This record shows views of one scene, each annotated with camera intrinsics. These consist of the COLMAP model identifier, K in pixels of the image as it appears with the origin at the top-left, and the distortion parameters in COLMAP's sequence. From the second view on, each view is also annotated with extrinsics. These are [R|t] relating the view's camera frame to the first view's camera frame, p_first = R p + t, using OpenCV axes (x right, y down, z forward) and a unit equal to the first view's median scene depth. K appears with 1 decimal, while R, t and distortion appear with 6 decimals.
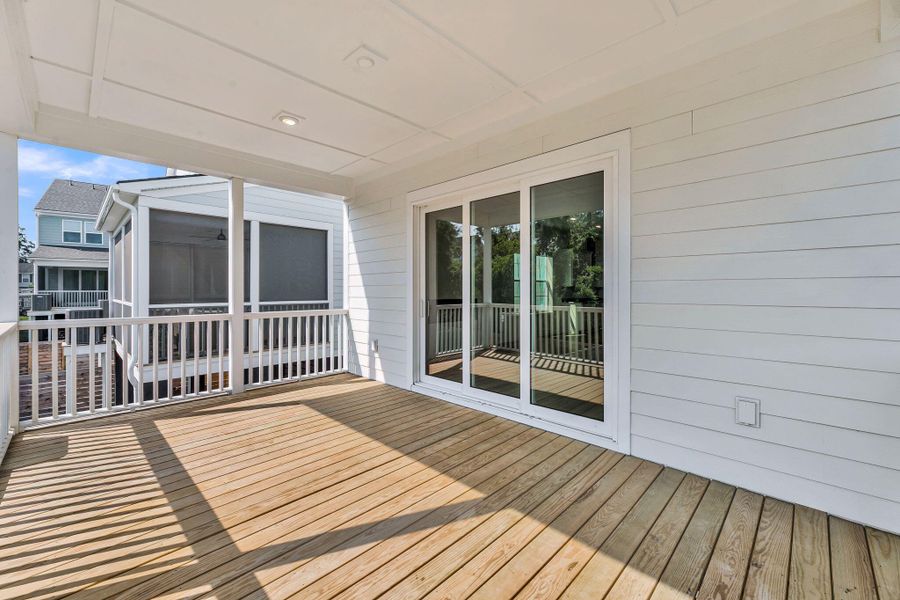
lens RADIAL K [[369.2, 0, 447.8], [0, 369.2, 295.1], [0, 0, 1]] dist [-0.001041, -0.000152]
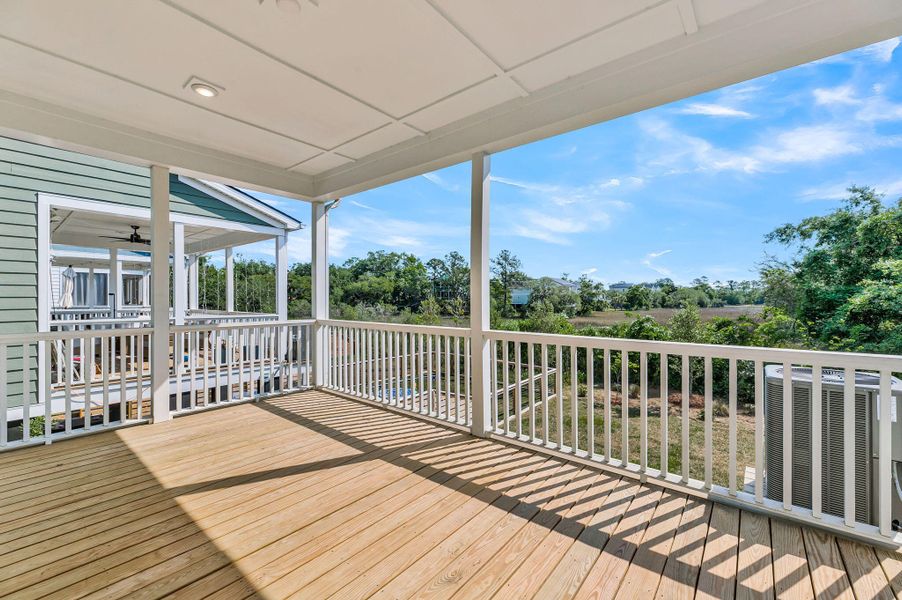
lens RADIAL K [[370.0, 0, 449.1], [0, 370.0, 298.3], [0, 0, 1]] dist [-0.001041, -0.000152]
pose [[-0.996348, -0.003415, -0.085316, -0.578577], [-0.003761, 0.999985, 0.003896, -0.019273], [0.085302, 0.004203, -0.996346, 2.127076]]
